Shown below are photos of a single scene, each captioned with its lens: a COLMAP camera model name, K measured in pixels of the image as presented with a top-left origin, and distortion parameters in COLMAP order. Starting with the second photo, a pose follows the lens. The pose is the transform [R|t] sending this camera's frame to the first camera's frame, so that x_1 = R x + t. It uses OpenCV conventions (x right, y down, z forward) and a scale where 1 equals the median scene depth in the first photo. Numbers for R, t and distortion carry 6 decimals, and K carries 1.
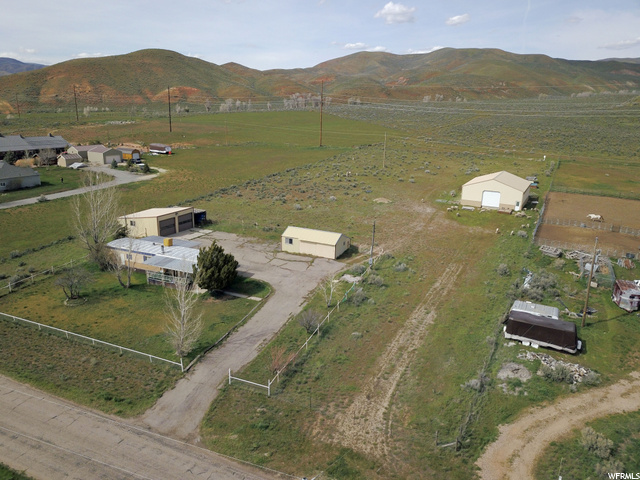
lens RADIAL K [[486.7, 0, 304.1], [0, 486.7, 240.1], [0, 0, 1]] dist [0.006083, 0.000878]
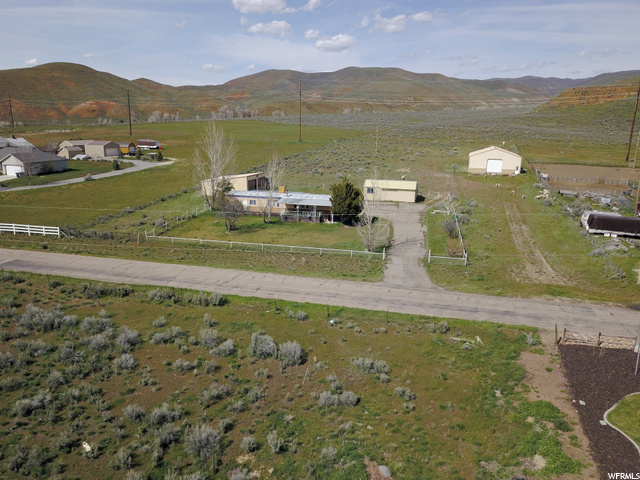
lens RADIAL K [[478.2, 0, 309.9], [0, 478.2, 239.5], [0, 0, 1]] dist [-0.000412, -0.000083]
pose [[0.985560, -0.046767, 0.162741, -0.398610], [0.050573, 0.998533, -0.019320, 0.144898], [-0.161599, 0.027272, 0.986480, -0.121731]]
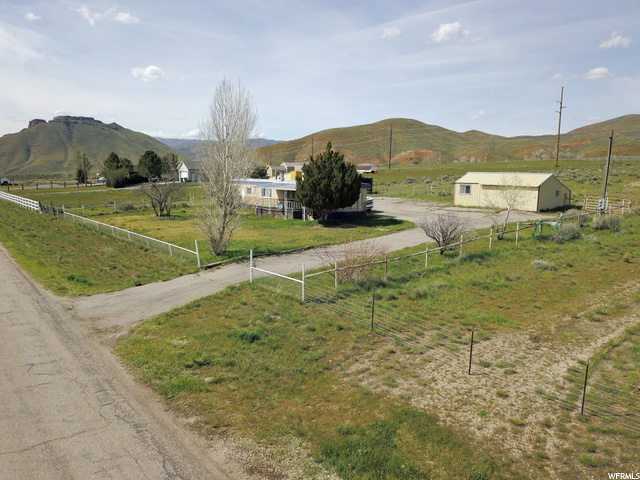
lens RADIAL K [[486.7, 0, 304.1], [0, 486.7, 240.1], [0, 0, 1]] dist [0.006083, 0.000878]
pose [[0.894742, 0.056830, -0.442953, 0.077908], [-0.111159, 0.988993, -0.097651, 0.175223], [0.432528, 0.136610, 0.891211, 0.325832]]
